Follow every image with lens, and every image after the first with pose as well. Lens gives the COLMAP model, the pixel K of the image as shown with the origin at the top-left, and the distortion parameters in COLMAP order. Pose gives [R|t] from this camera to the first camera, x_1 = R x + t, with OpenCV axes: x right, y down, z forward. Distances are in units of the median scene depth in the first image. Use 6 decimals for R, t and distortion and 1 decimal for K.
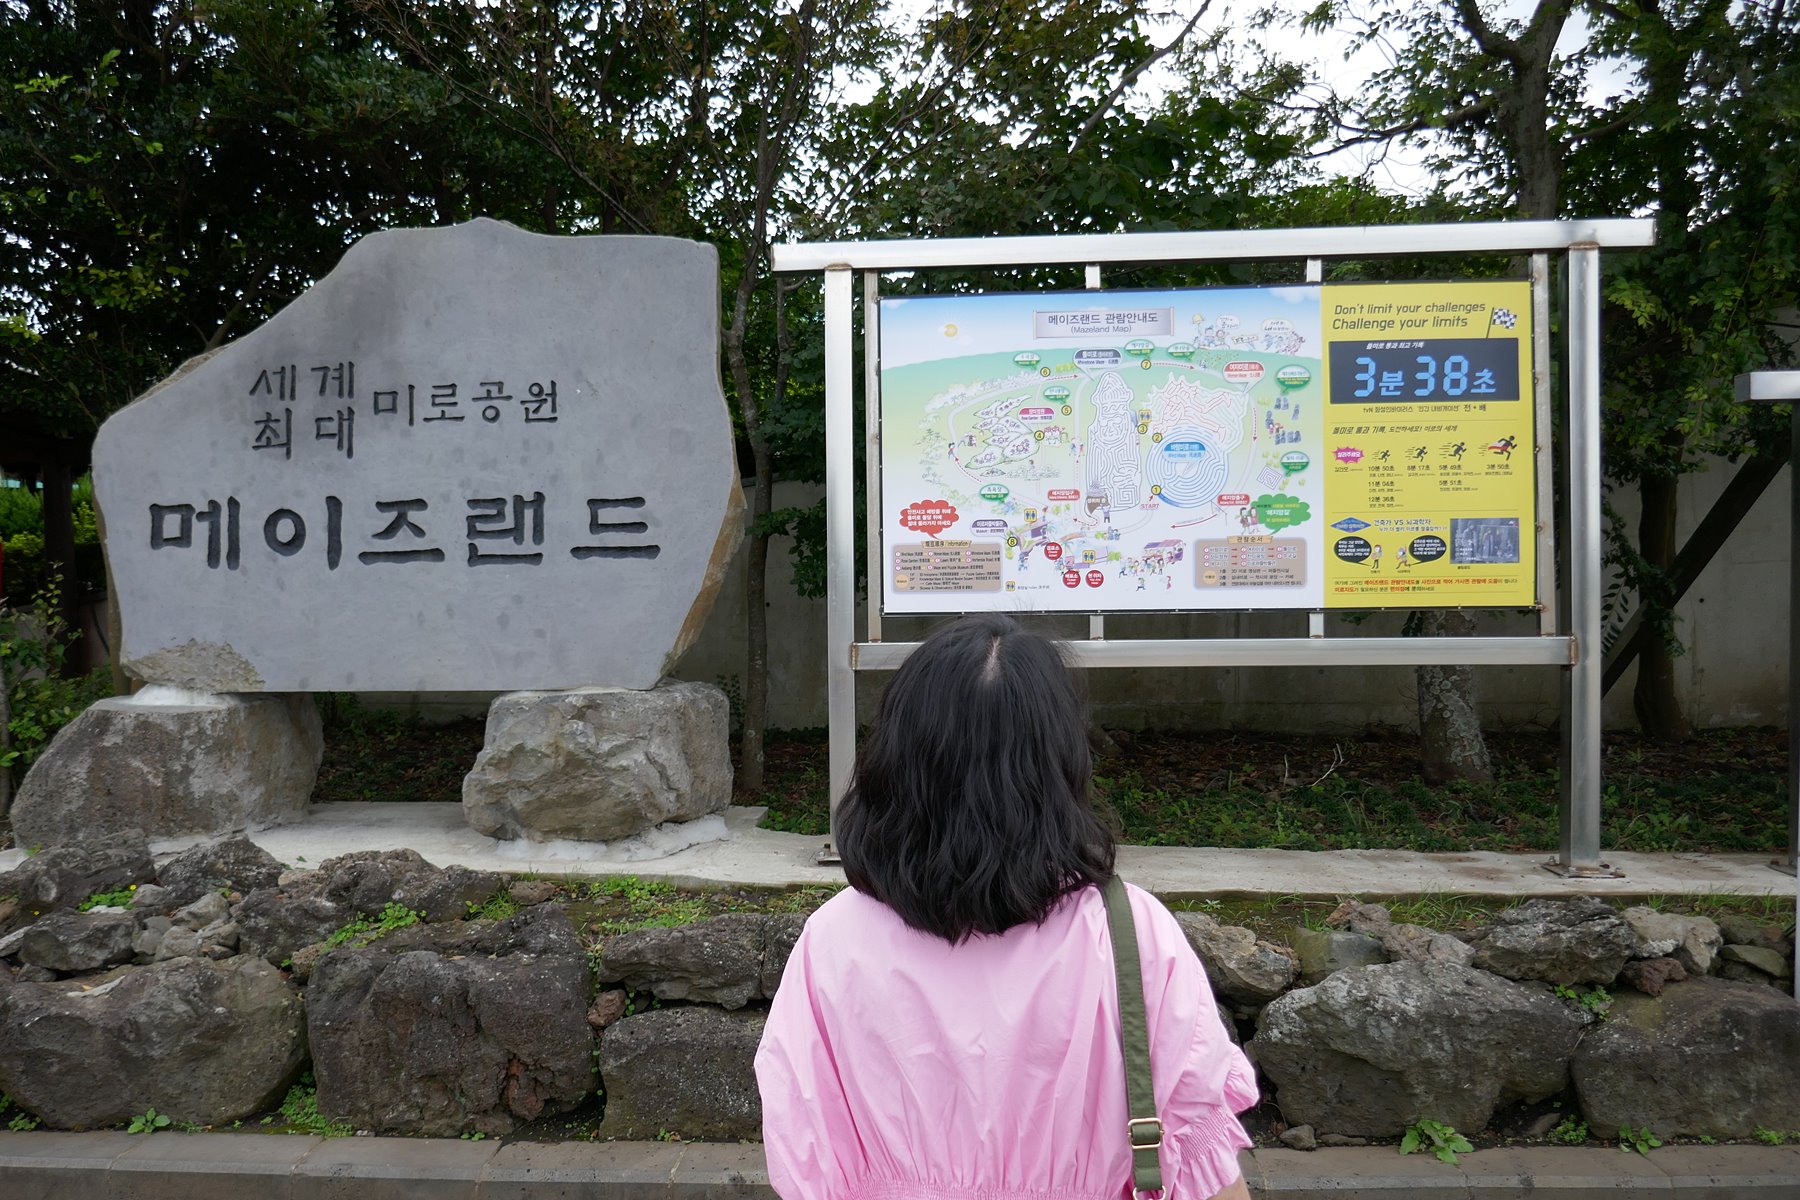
lens RADIAL K [[1296.4, 0, 900.8], [0, 1296.4, 610.8], [0, 0, 1]] dist [-0.028455, 0.001504]
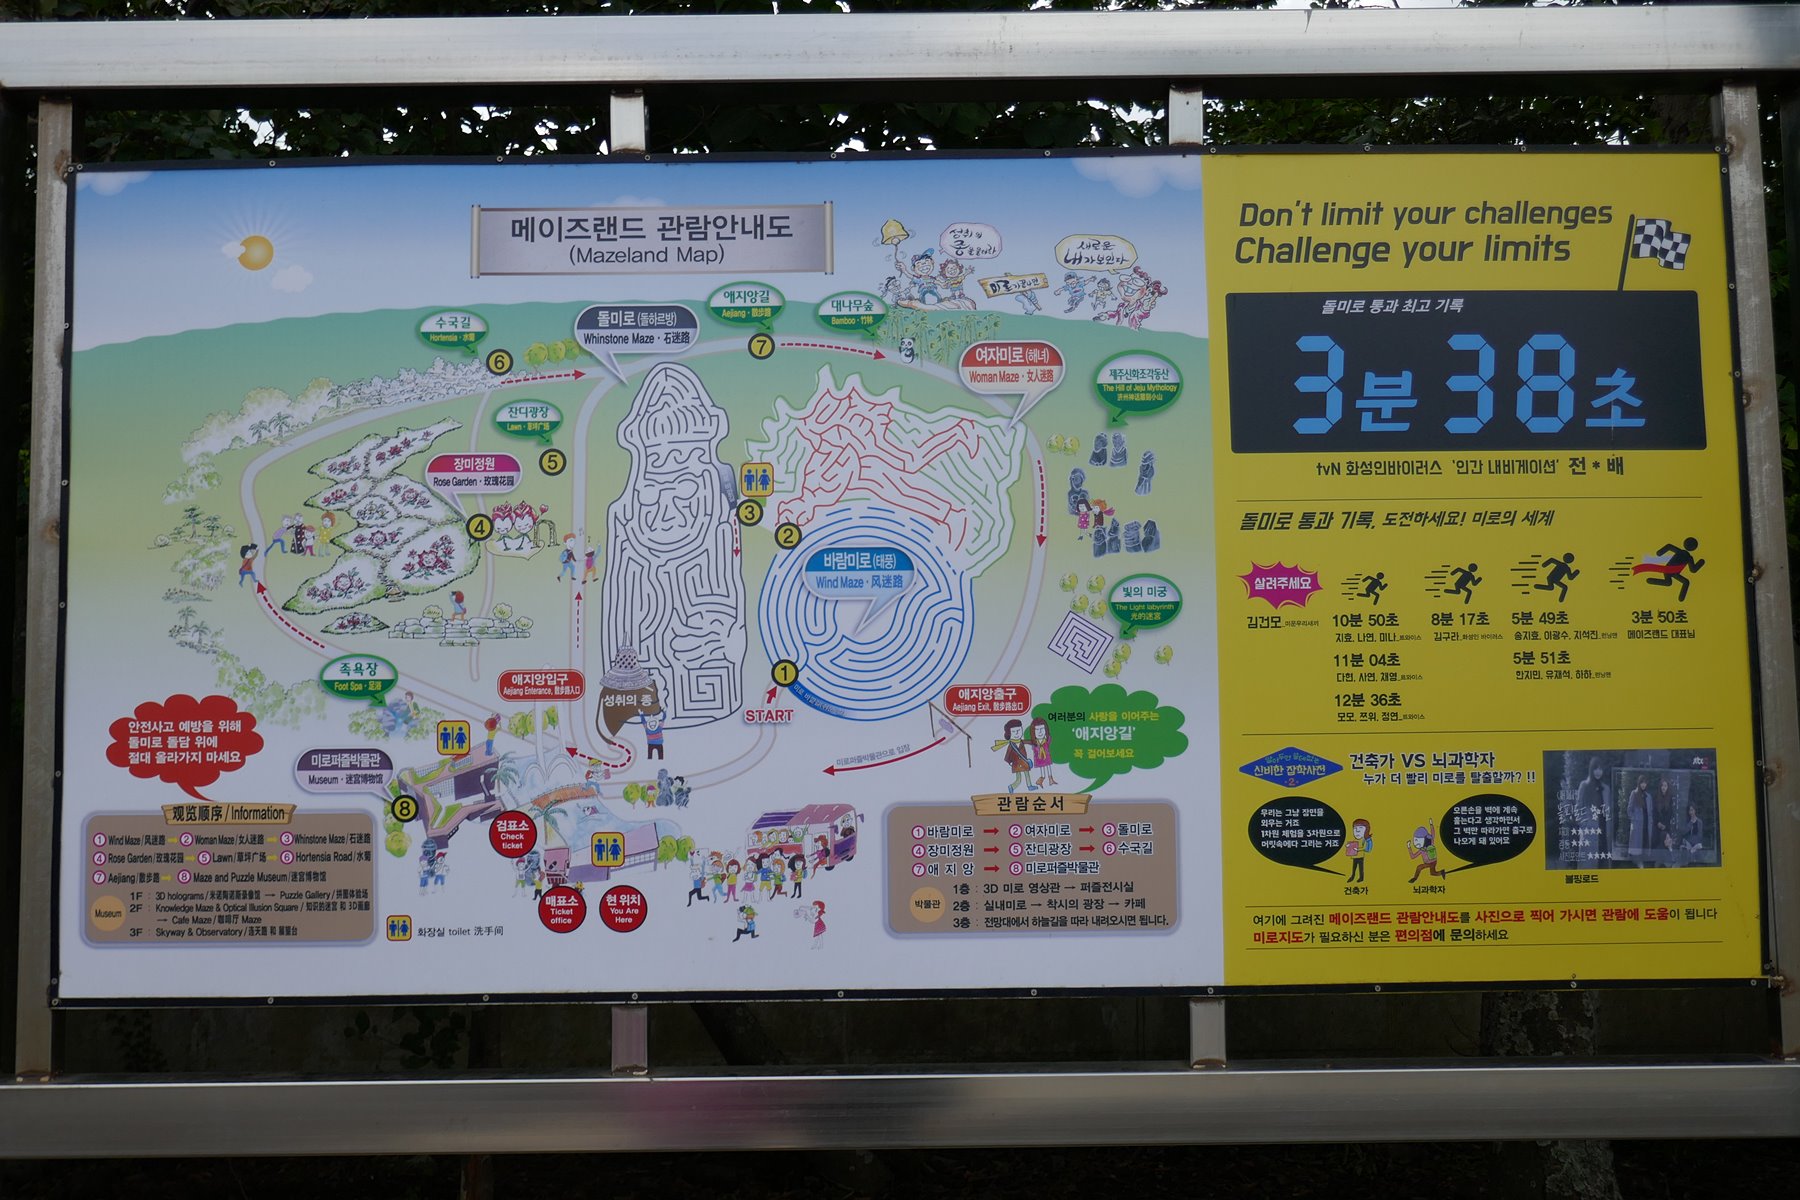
lens RADIAL K [[1911.8, 0, 897.8], [0, 1911.8, 592.4], [0, 0, 1]] dist [-0.047143, 0.000000]
pose [[0.996690, 0.007427, 0.080957, 0.185683], [0.000581, 0.995143, -0.098442, -0.062127], [-0.081295, 0.098164, 0.991844, 0.443577]]
